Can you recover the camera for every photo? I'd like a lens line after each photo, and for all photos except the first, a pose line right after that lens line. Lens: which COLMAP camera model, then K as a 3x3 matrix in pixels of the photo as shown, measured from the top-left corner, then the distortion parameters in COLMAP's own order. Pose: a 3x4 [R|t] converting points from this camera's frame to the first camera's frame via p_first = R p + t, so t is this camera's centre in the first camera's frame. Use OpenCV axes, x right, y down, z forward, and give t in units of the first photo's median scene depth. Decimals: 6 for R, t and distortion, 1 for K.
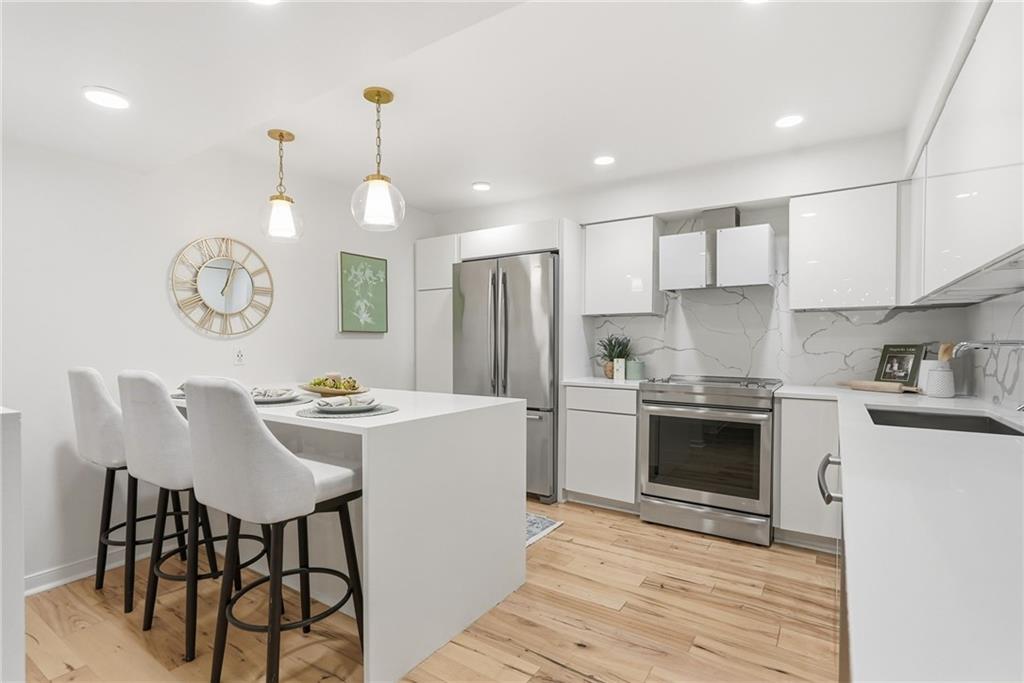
lens RADIAL K [[477.1, 0, 510.7], [0, 477.1, 344.3], [0, 0, 1]] dist [-0.000608, 0.008012]
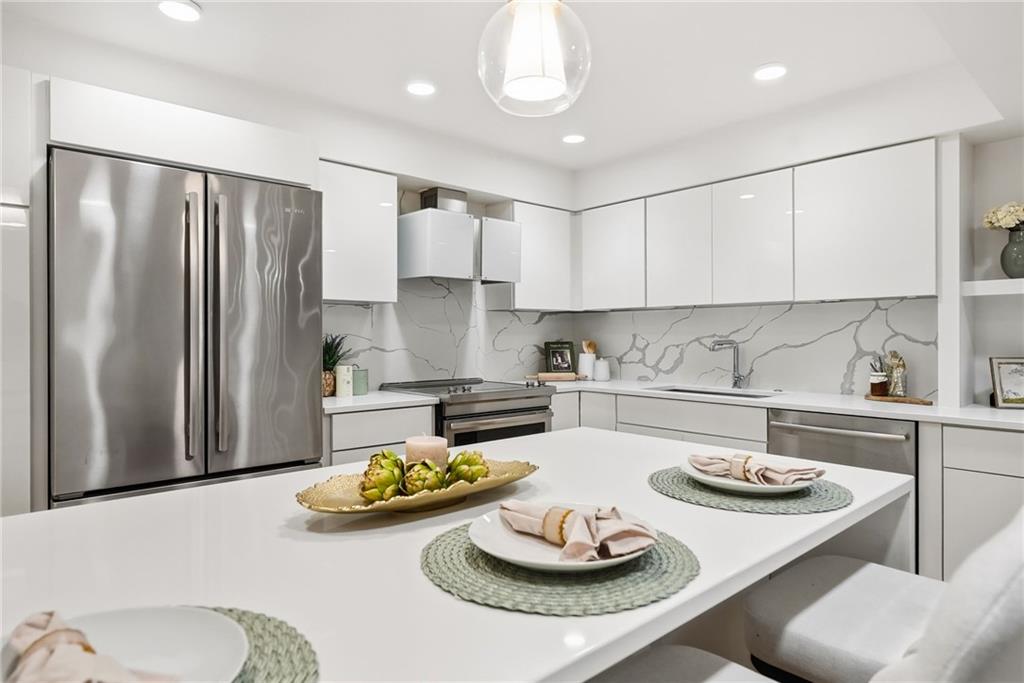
lens RADIAL K [[571.5, 0, 512.0], [0, 571.5, 341.5], [0, 0, 1]] dist [-0.056201, 0.000690]
pose [[0.282681, -0.006526, 0.959192, -0.609834], [0.009531, 0.999947, 0.003995, -0.006678], [-0.959167, 0.008013, 0.282728, 0.680891]]
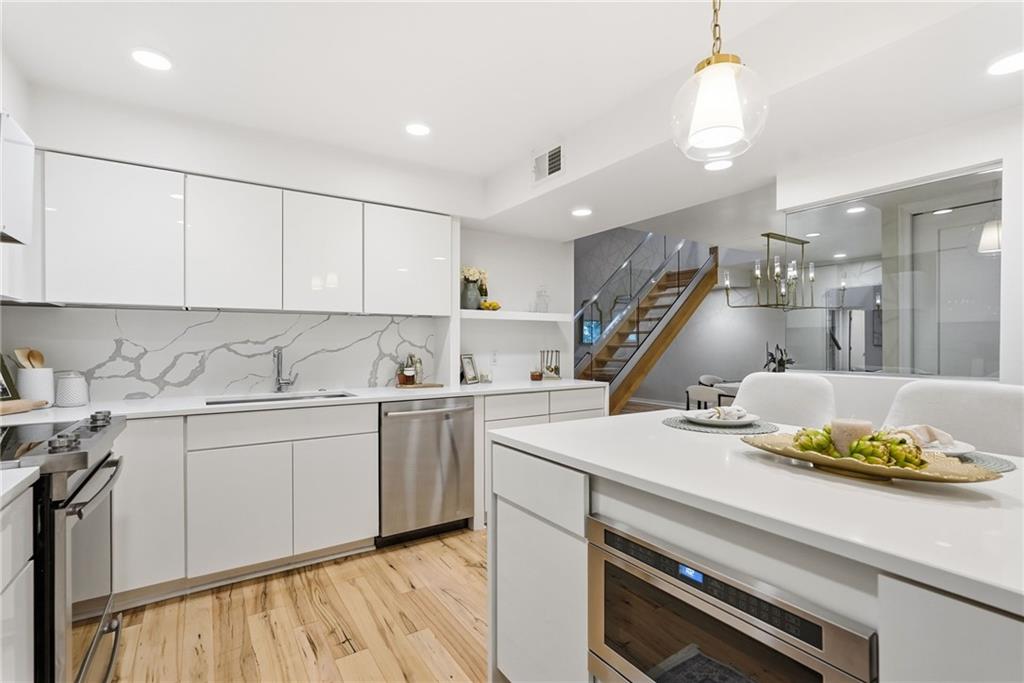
lens RADIAL K [[477.1, 0, 510.7], [0, 477.1, 344.3], [0, 0, 1]] dist [-0.000608, 0.008012]
pose [[-0.910620, 0.000197, 0.413244, -0.224791], [0.005103, 0.999929, 0.010768, -0.012571], [-0.413213, 0.011915, -0.910557, 1.284750]]
